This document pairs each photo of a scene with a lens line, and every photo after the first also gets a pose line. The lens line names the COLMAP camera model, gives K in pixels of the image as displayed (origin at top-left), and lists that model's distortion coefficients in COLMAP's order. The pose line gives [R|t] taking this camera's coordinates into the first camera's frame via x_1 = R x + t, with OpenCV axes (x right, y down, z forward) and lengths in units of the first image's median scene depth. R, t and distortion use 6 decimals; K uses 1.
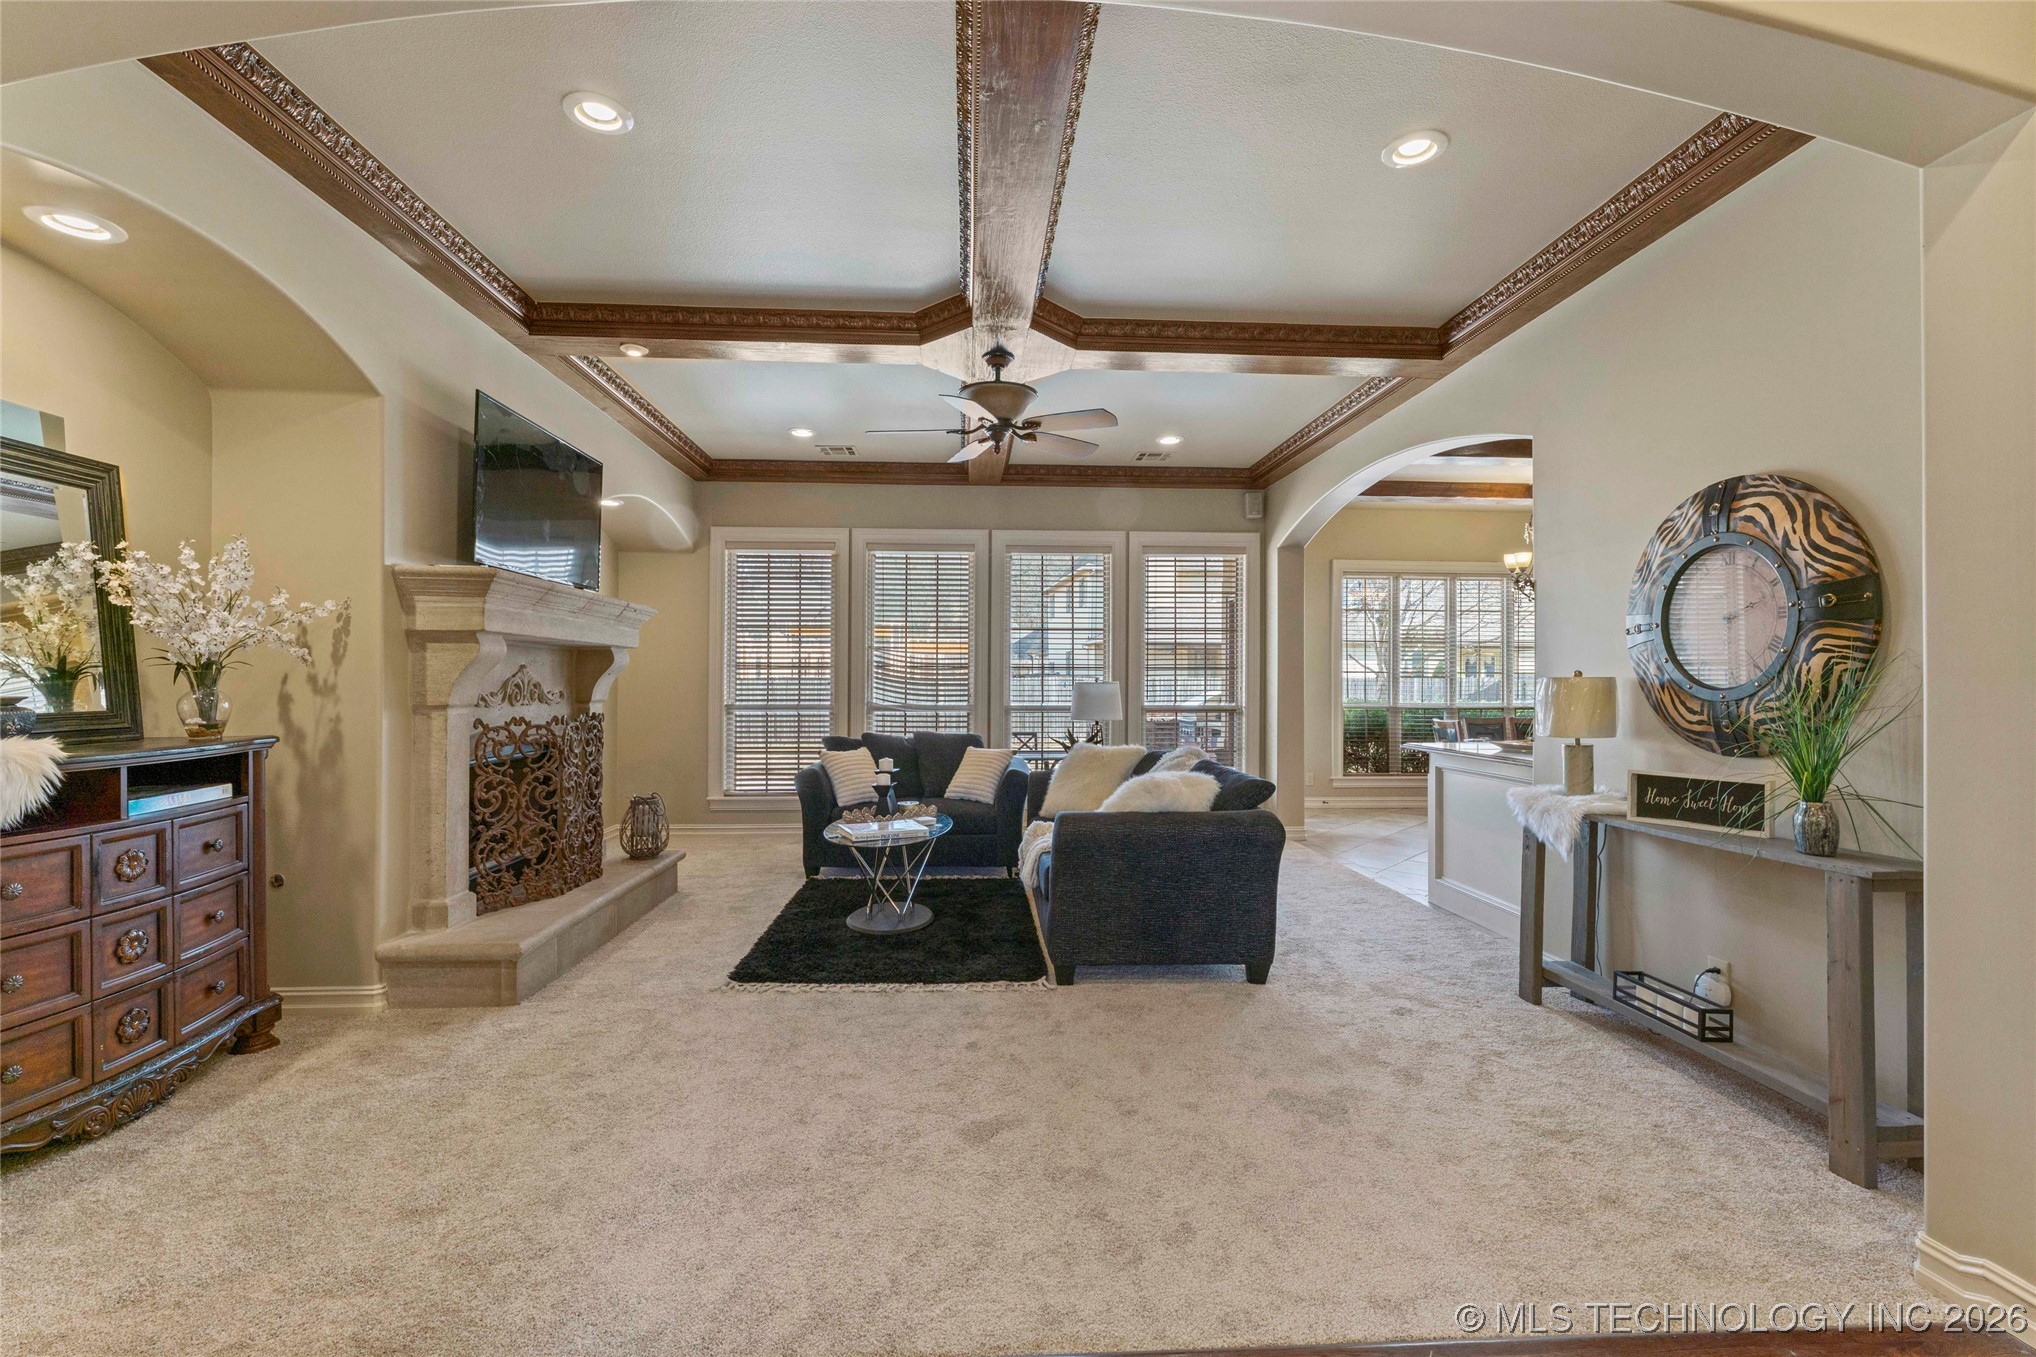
lens RADIAL K [[865.6, 0, 1016.8], [0, 865.6, 680.0], [0, 0, 1]] dist [0.000060, 0.000351]
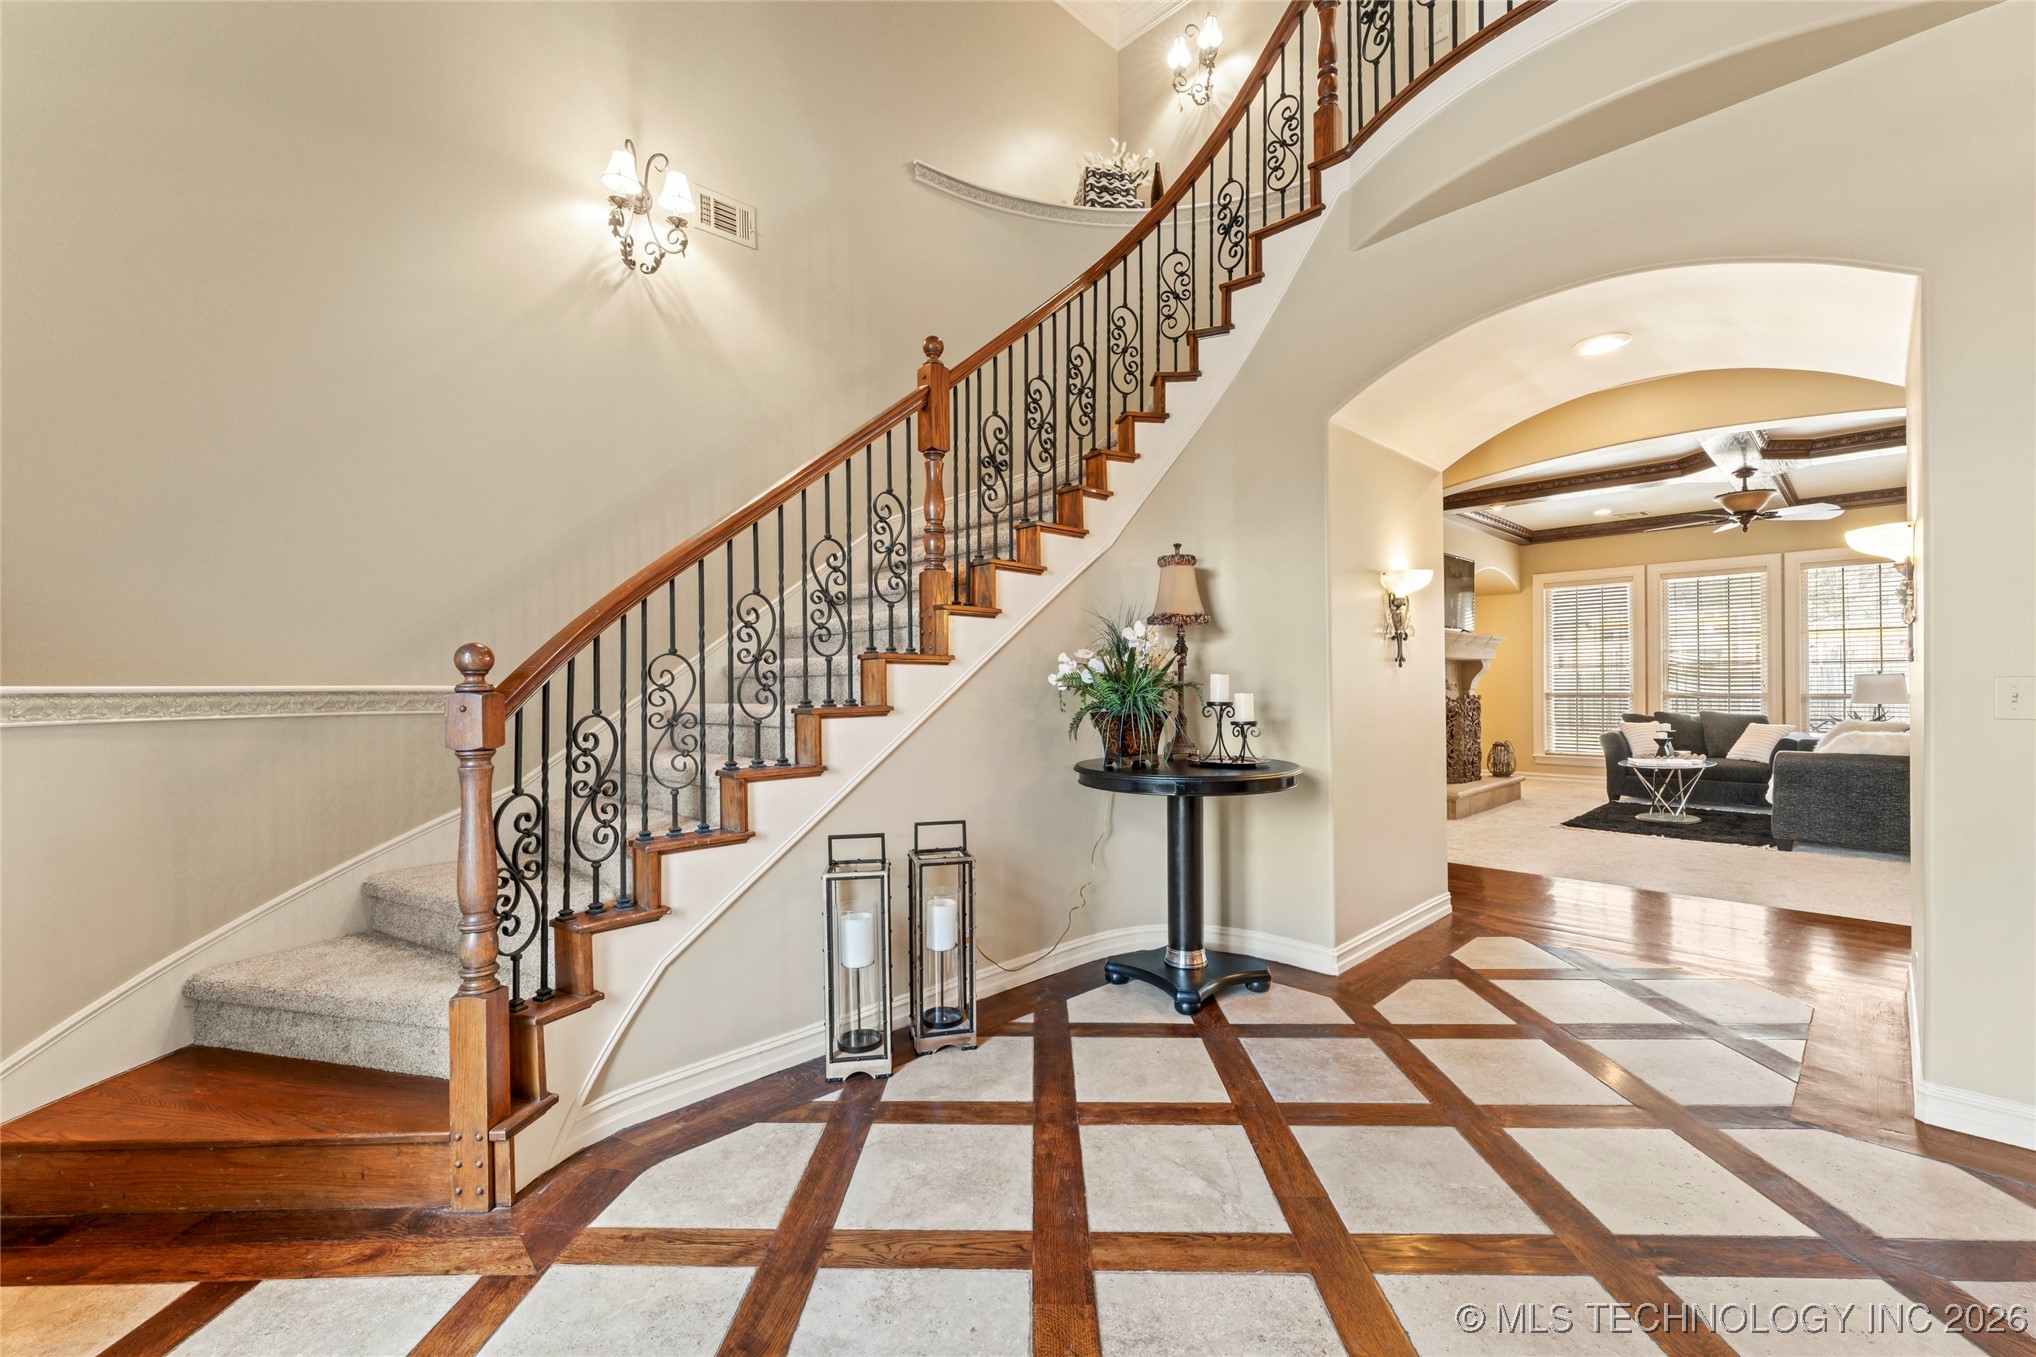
lens RADIAL K [[833.2, 0, 1016.1], [0, 833.2, 677.6], [0, 0, 1]] dist [-0.002503, -0.000319]
pose [[0.647279, -0.010881, -0.762175, 0.233858], [0.011126, 0.999926, -0.004827, -0.001818], [0.762172, -0.005355, 0.647353, -0.876095]]
